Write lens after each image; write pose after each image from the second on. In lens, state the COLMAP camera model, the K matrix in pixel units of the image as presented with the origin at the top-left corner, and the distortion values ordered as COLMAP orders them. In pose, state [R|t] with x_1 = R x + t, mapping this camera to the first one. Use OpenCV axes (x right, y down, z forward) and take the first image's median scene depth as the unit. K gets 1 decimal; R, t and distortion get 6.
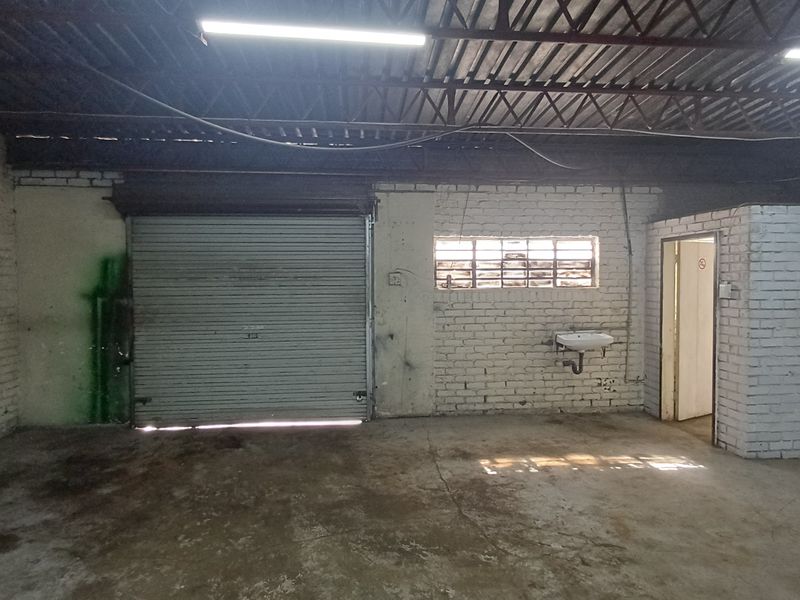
lens RADIAL K [[490.9, 0, 404.0], [0, 490.9, 291.5], [0, 0, 1]] dist [0.001469, -0.002045]
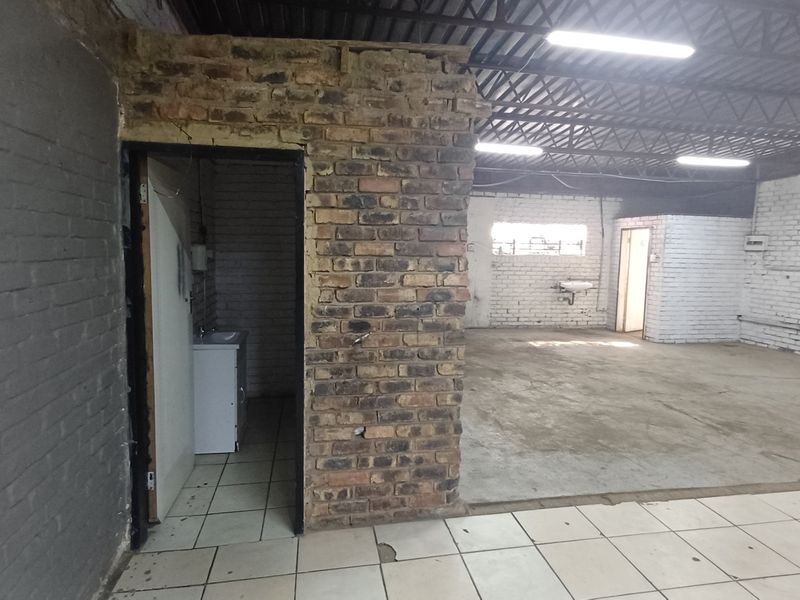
lens RADIAL K [[490.9, 0, 404.0], [0, 490.9, 291.5], [0, 0, 1]] dist [0.001469, -0.002045]
pose [[0.995709, 0.018164, 0.090741, -0.397434], [-0.023596, 0.997970, 0.059158, 0.030984], [-0.089482, -0.061045, 0.994116, -0.677692]]
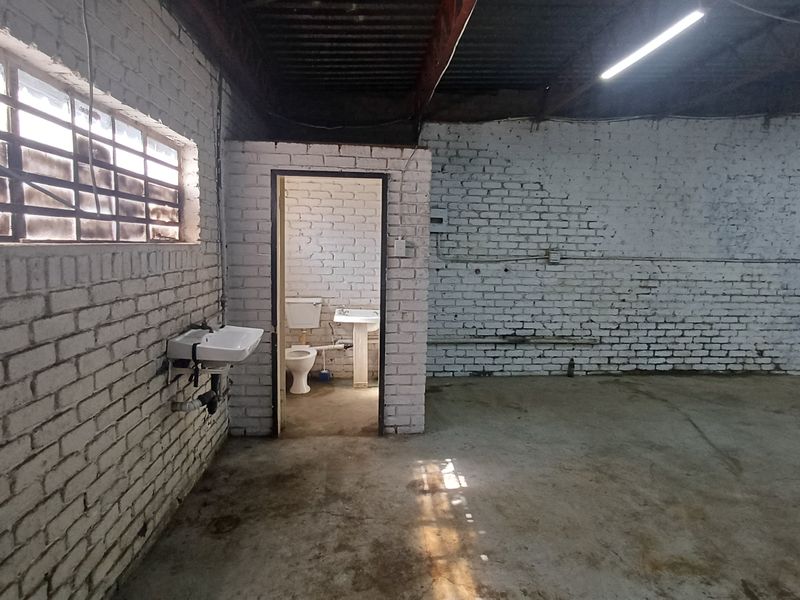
lens RADIAL K [[490.9, 0, 404.0], [0, 490.9, 291.5], [0, 0, 1]] dist [0.001469, -0.002045]
pose [[-0.005423, -0.089310, 0.995989, -0.145332], [0.008040, 0.995968, 0.089352, -0.001722], [-0.999953, 0.008492, -0.004683, 0.807771]]
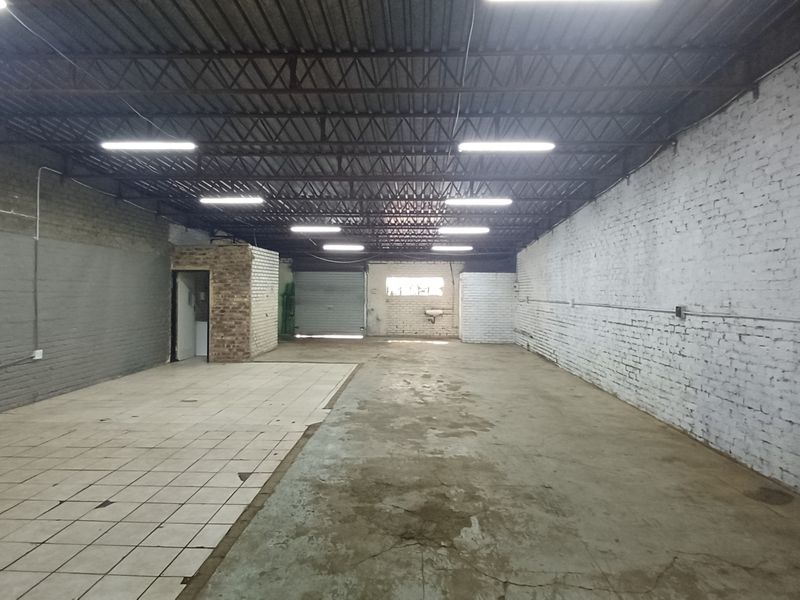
lens RADIAL K [[490.9, 0, 404.0], [0, 490.9, 291.5], [0, 0, 1]] dist [0.001469, -0.002045]
pose [[0.991277, 0.014047, -0.131046, 0.571333], [-0.017765, 0.999471, -0.027244, 0.055474], [0.130594, 0.029335, 0.991002, -2.043206]]
